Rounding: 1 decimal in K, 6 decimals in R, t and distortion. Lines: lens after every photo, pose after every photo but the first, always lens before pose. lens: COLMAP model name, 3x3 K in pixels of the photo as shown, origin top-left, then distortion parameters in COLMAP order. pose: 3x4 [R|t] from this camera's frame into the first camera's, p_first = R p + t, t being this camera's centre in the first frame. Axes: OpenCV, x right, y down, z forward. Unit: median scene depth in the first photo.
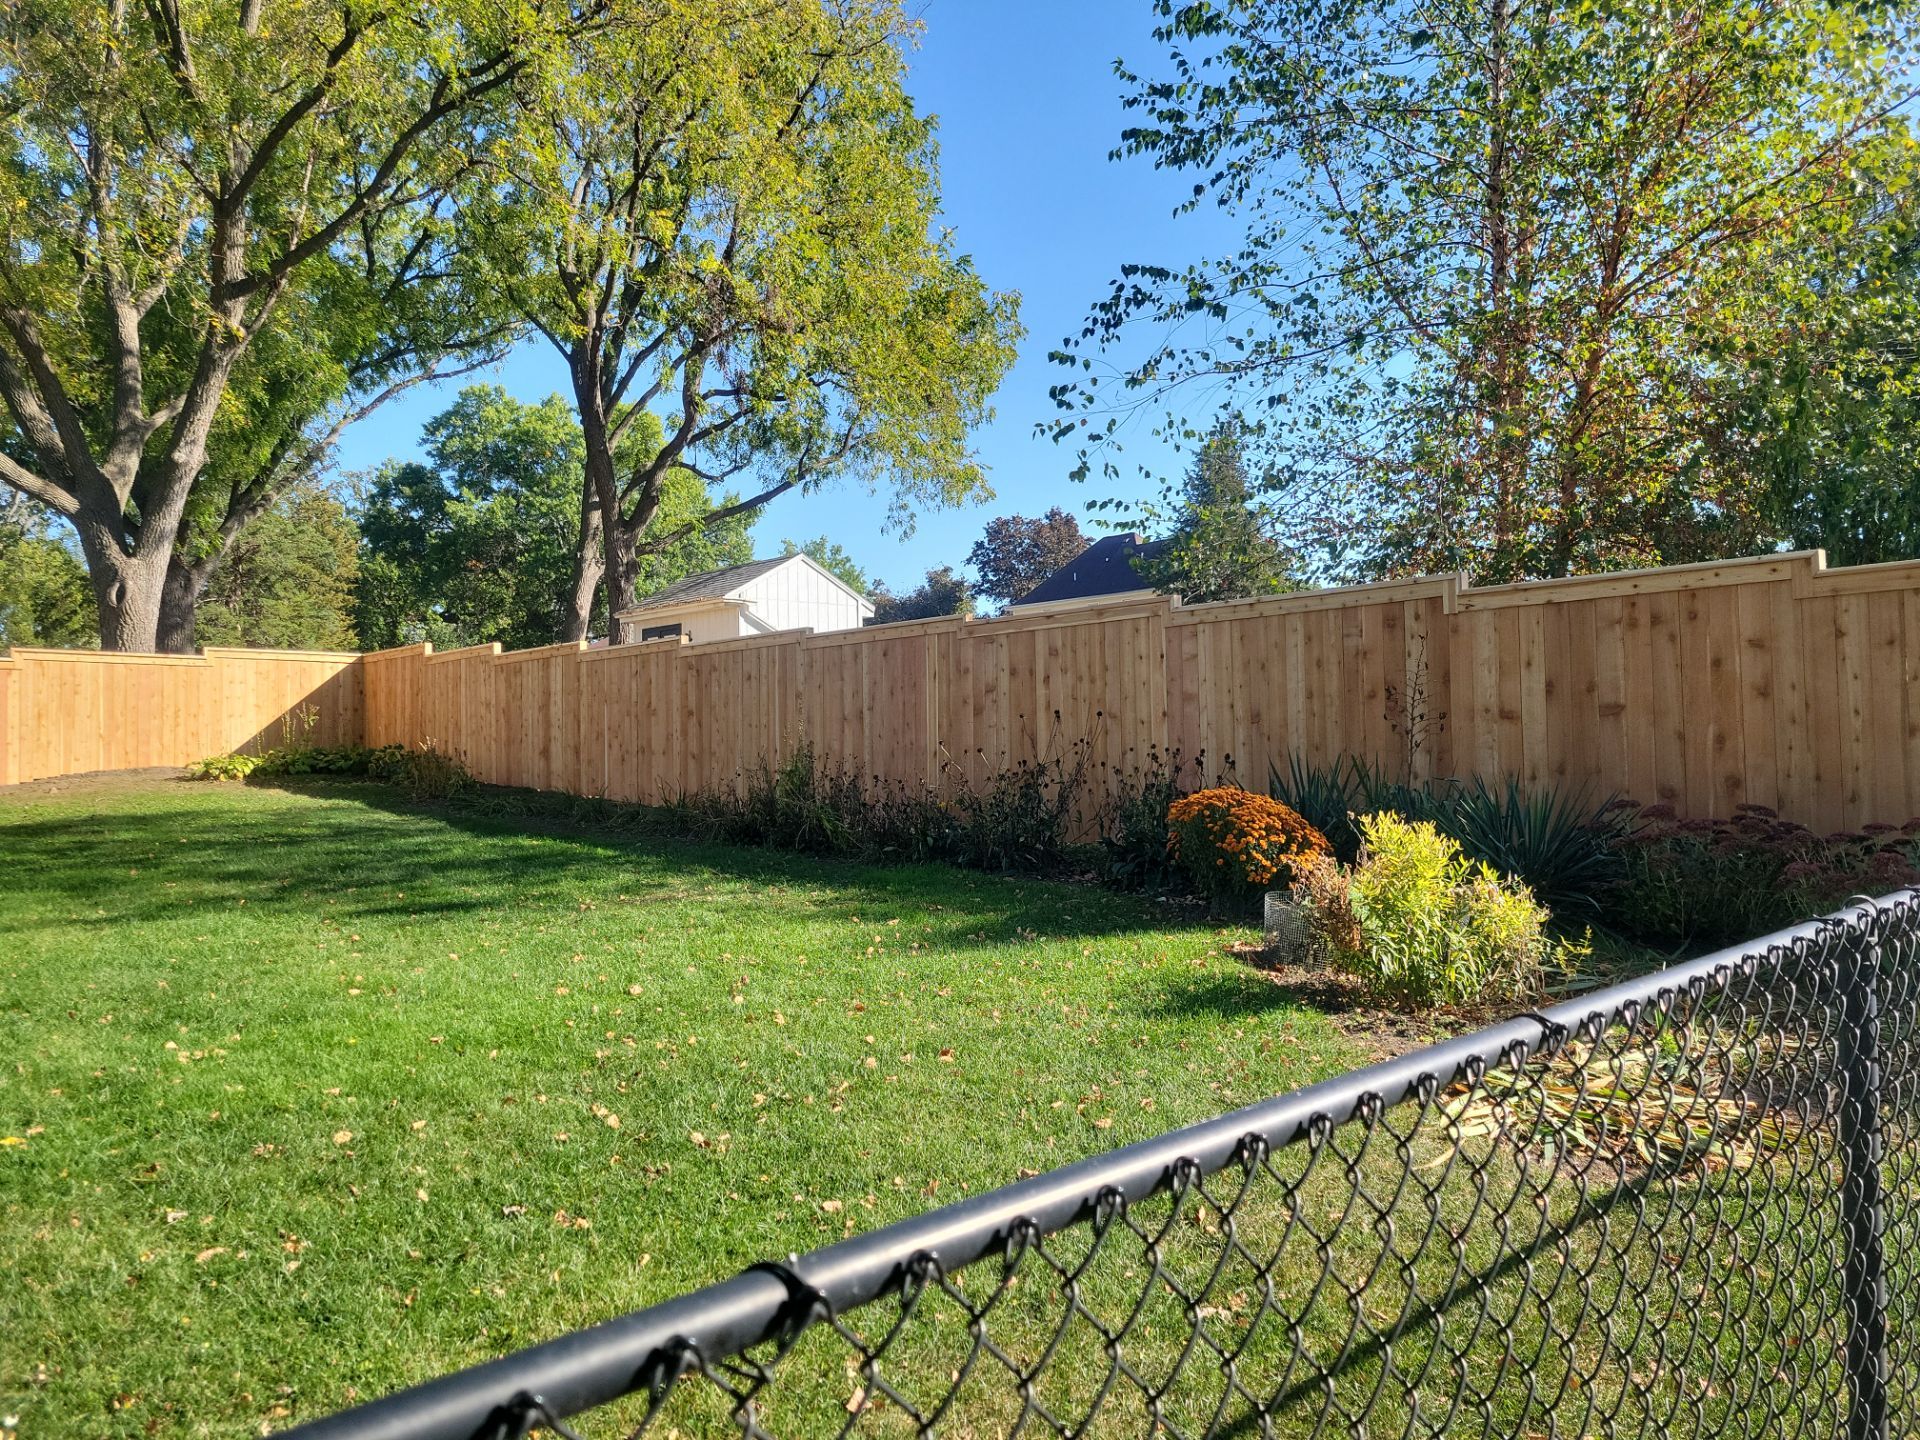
lens RADIAL K [[1427.3, 0, 987.0], [0, 1427.3, 714.8], [0, 0, 1]] dist [0.051973, -0.024294]
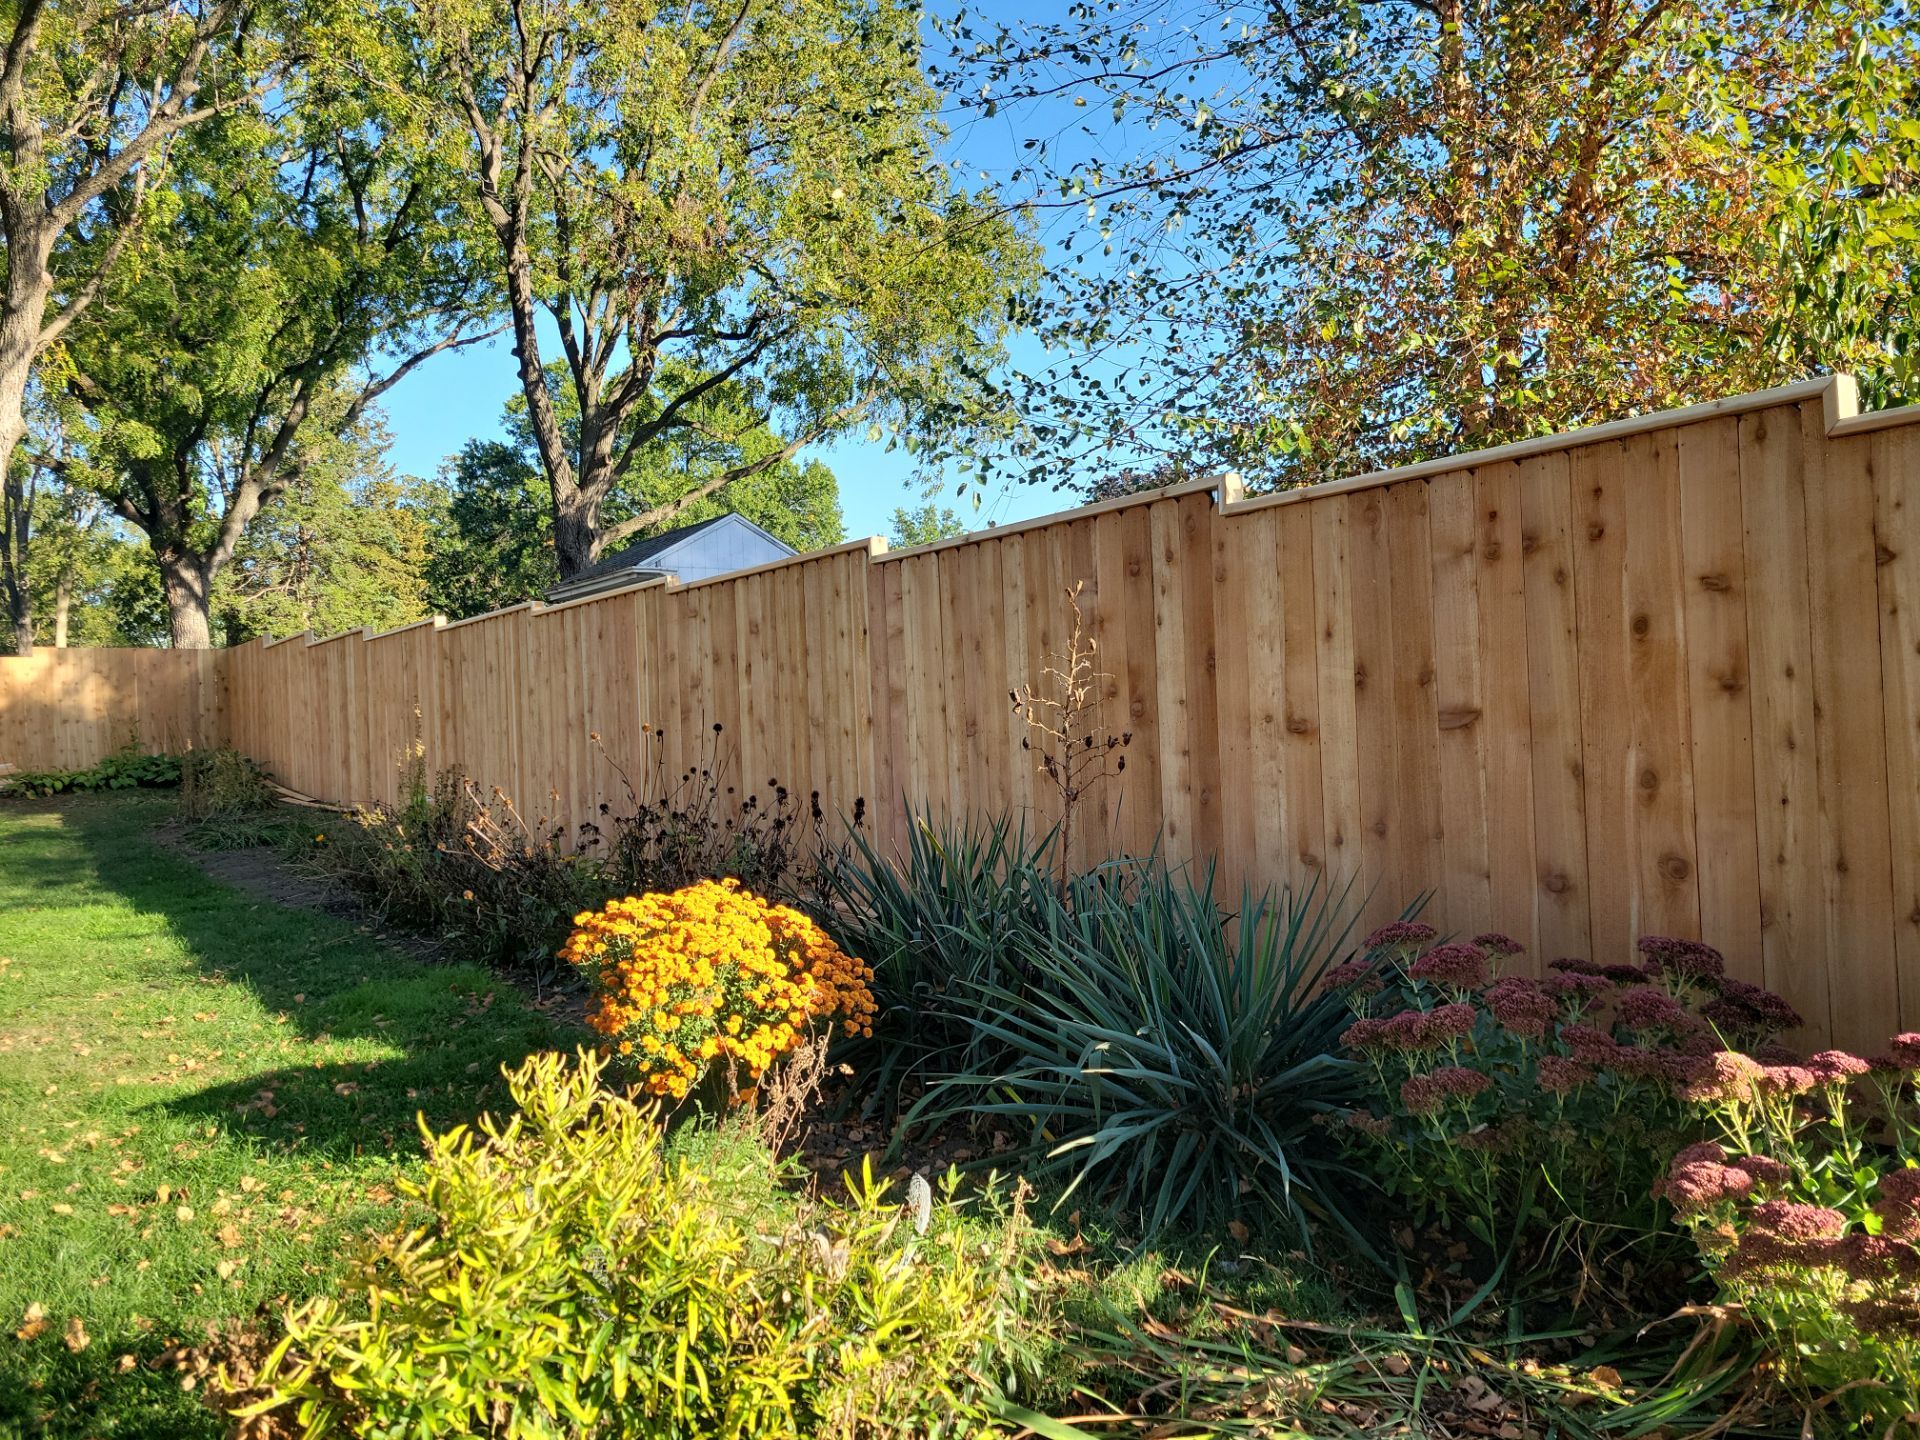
lens RADIAL K [[1427.3, 0, 996.0], [0, 1427.3, 723.0], [0, 0, 1]] dist [0.051973, -0.024294]
pose [[0.994053, -0.023984, -0.106220, 0.124107], [0.027239, 0.999199, 0.029301, -0.008438], [0.105432, -0.032020, 0.993911, 0.178383]]
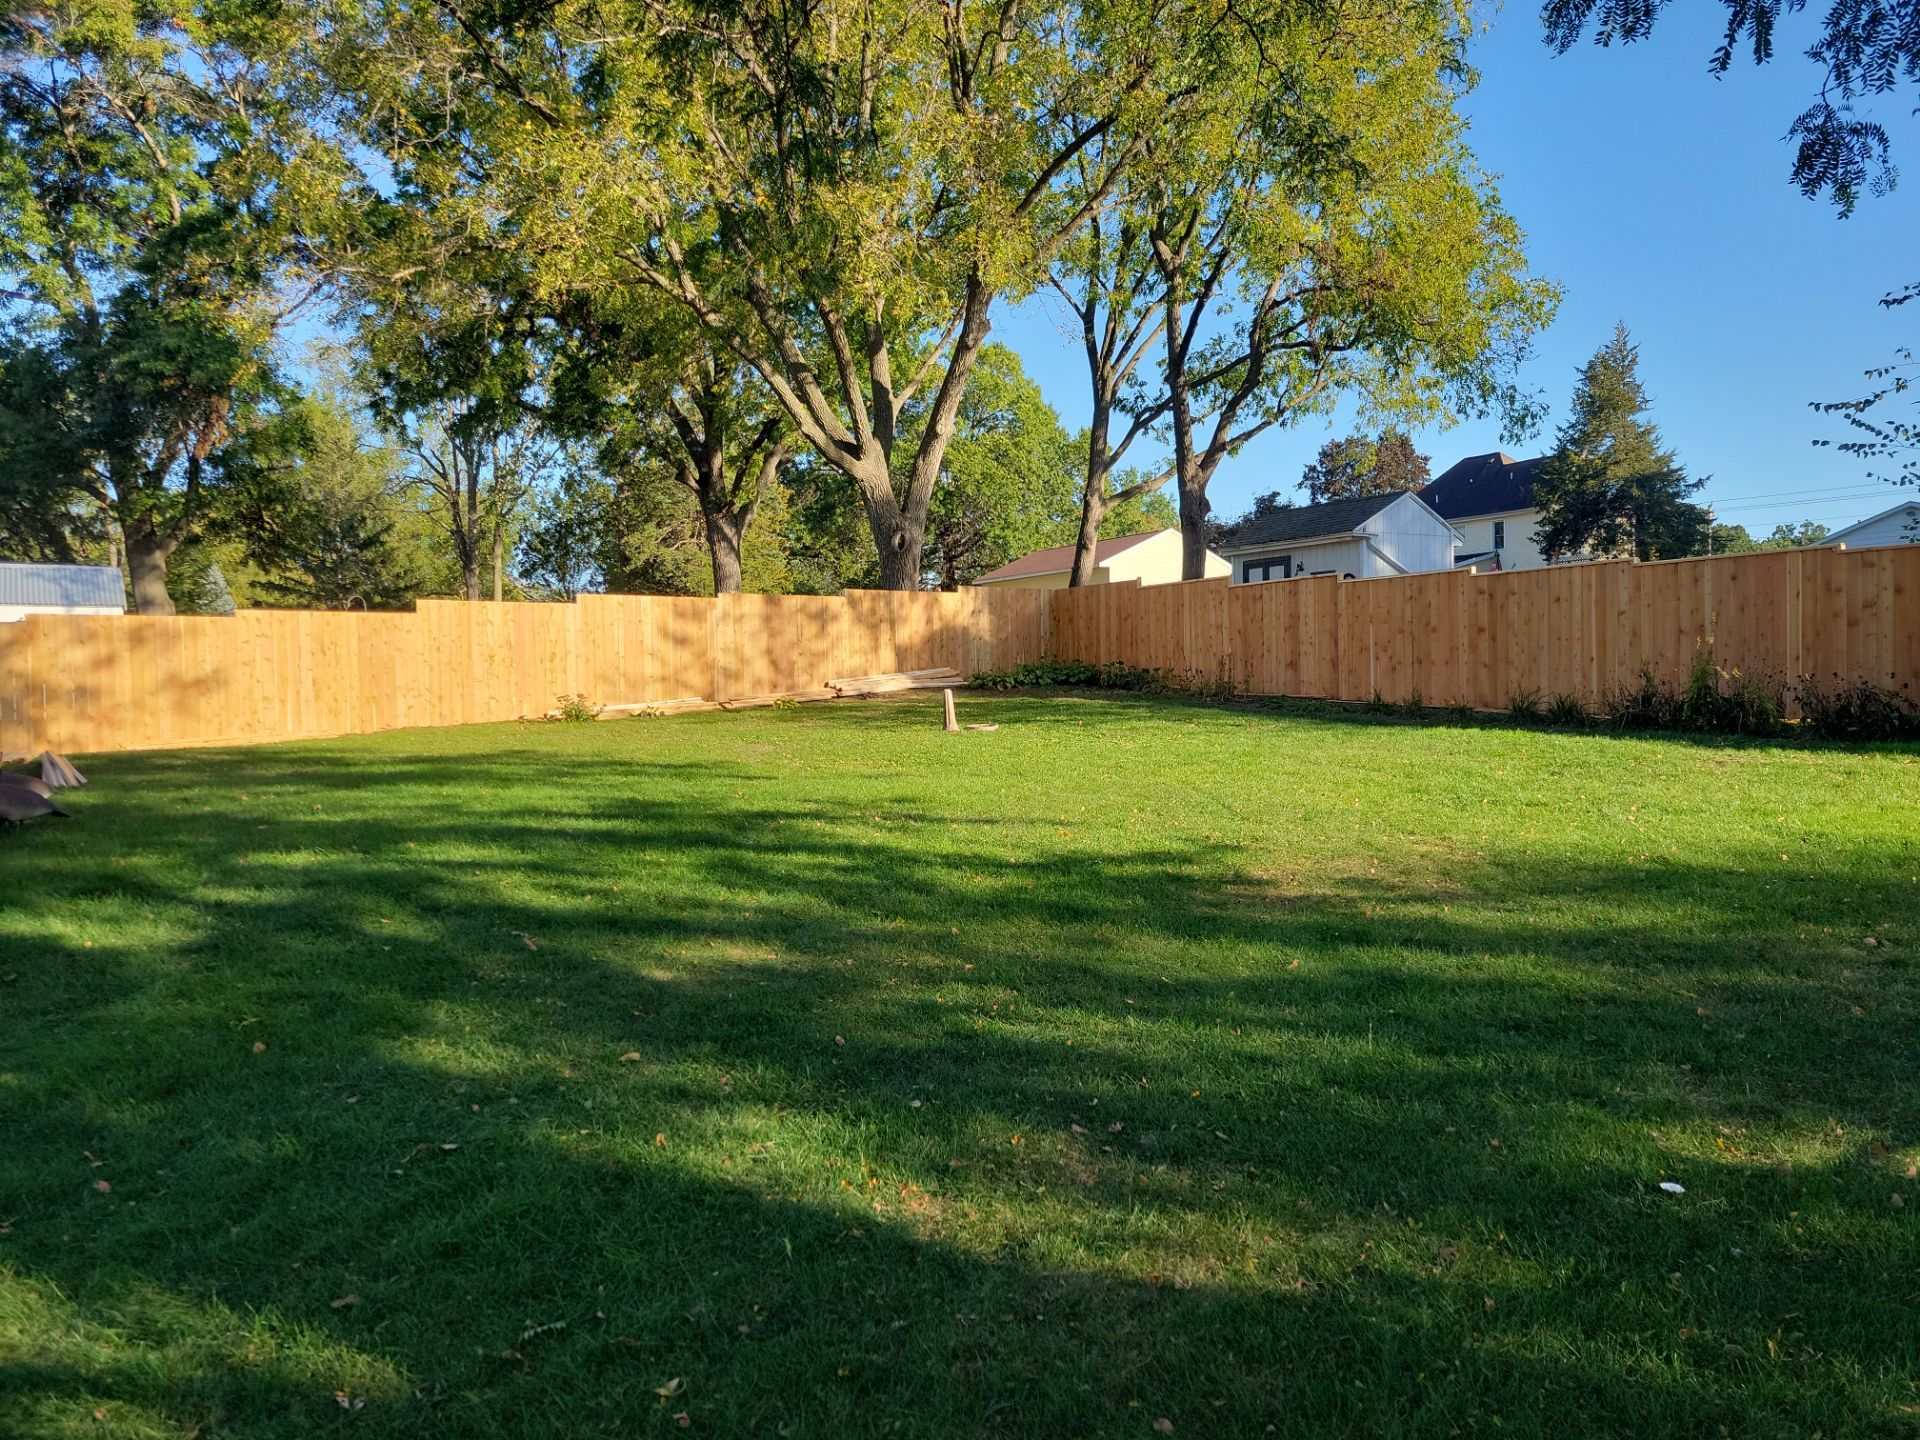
lens RADIAL K [[1427.3, 0, 994.4], [0, 1427.3, 749.6], [0, 0, 1]] dist [0.051973, -0.024294]
pose [[0.989592, 0.001258, -0.143895, -0.316054], [0.009681, 0.997114, 0.075297, 0.002903], [0.143575, -0.075907, 0.986724, -0.202397]]
